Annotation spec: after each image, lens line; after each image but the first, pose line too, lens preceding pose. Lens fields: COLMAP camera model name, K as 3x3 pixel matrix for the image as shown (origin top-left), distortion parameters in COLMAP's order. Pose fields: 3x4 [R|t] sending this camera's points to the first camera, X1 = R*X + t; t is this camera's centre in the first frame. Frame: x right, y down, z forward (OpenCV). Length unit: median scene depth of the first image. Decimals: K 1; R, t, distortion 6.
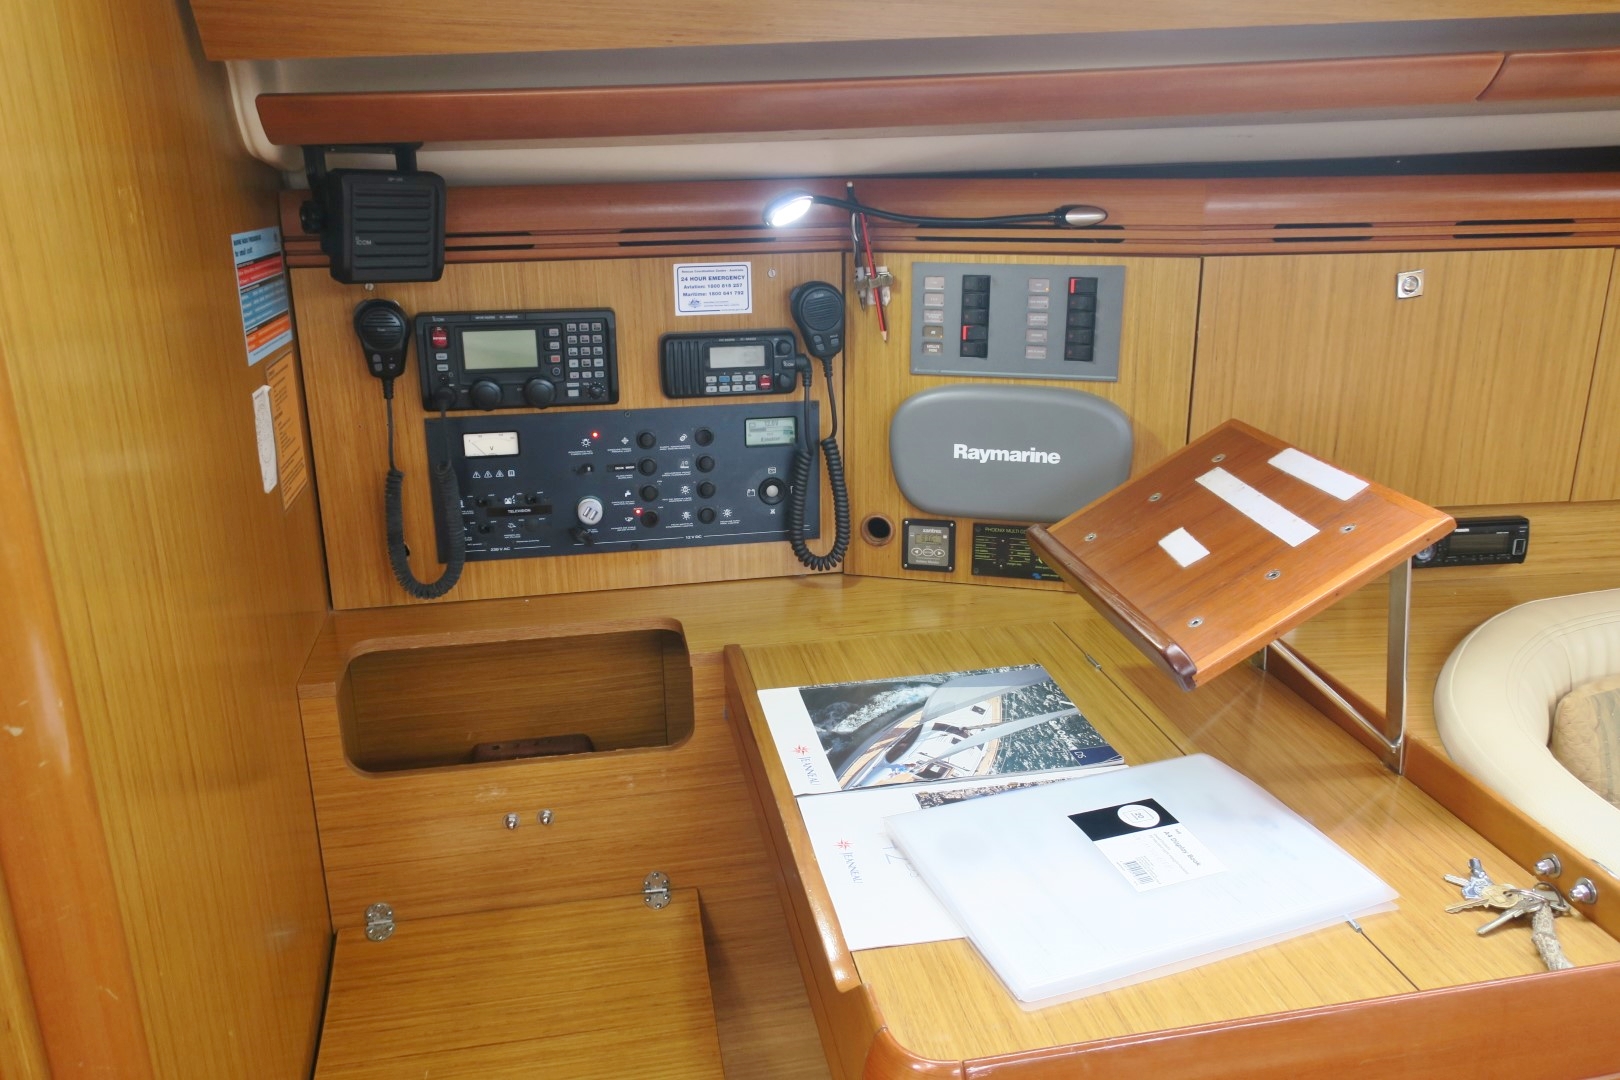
lens RADIAL K [[1235.7, 0, 812.7], [0, 1235.7, 536.2], [0, 0, 1]] dist [-0.007879, -0.002783]
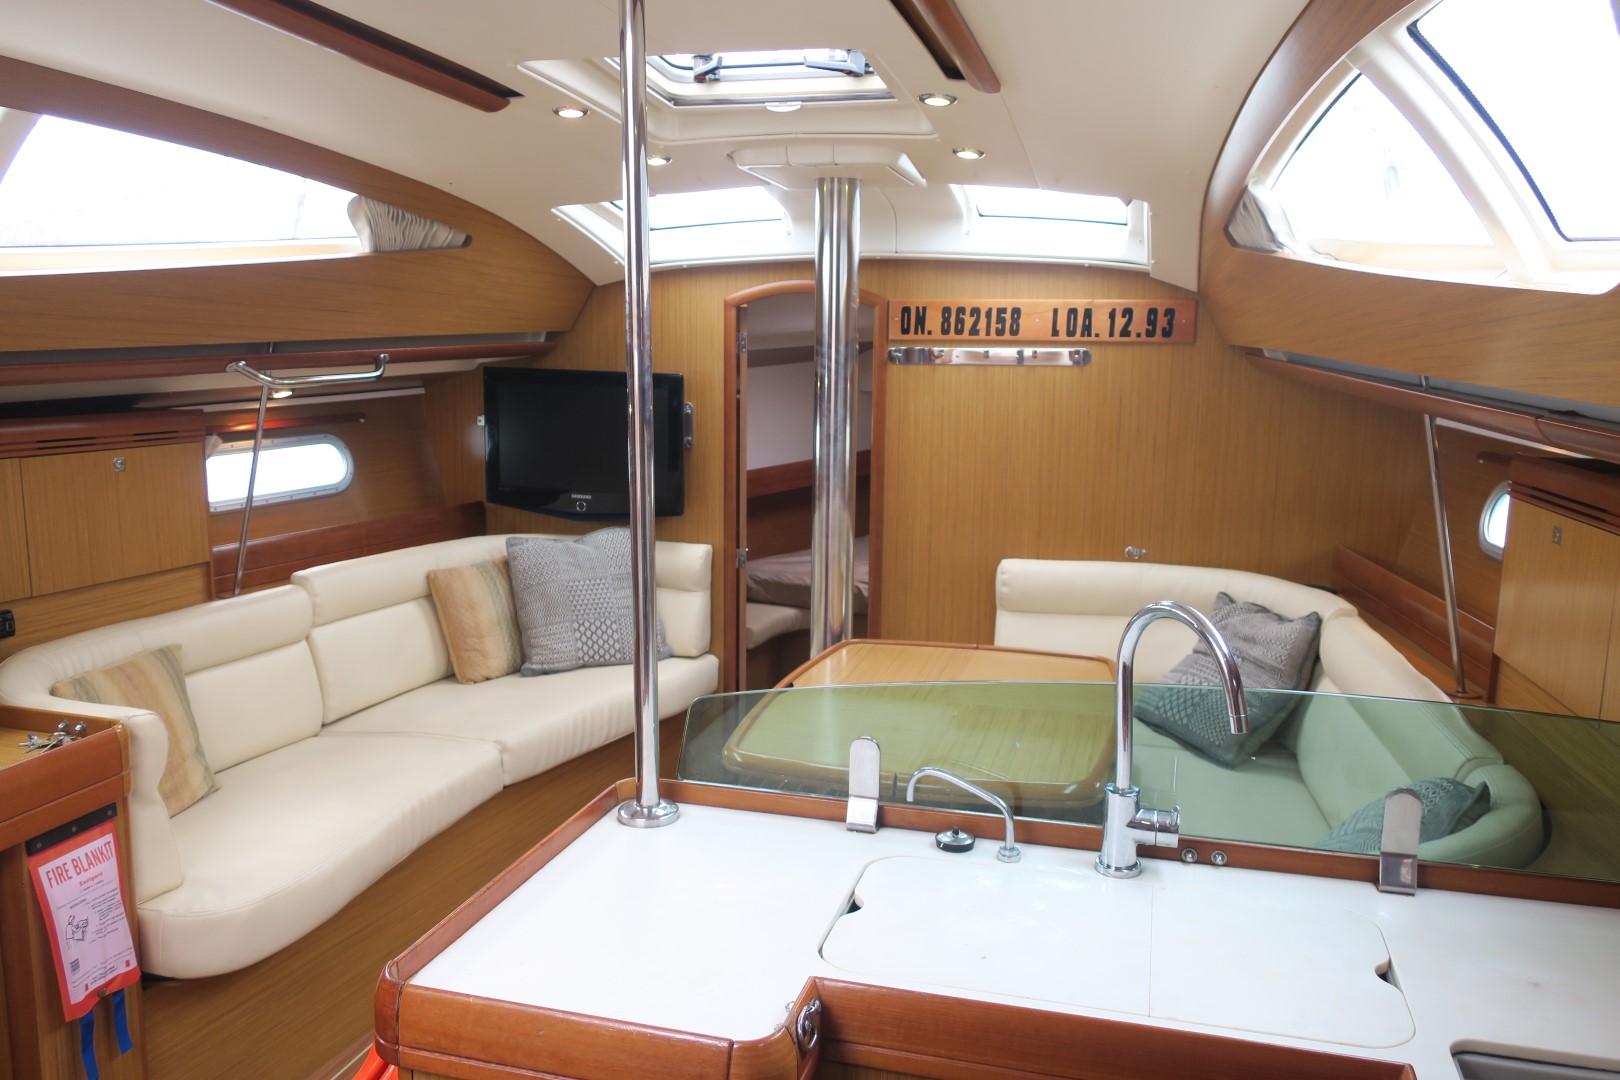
lens RADIAL K [[1235.7, 0, 809.0], [0, 1235.7, 540.0], [0, 0, 1]] dist [-0.007879, -0.002783]
pose [[0.422209, -0.122234, 0.898219, -0.497062], [0.263901, 0.964523, 0.007210, 0.177926], [-0.867235, 0.233997, 0.439488, -0.770326]]
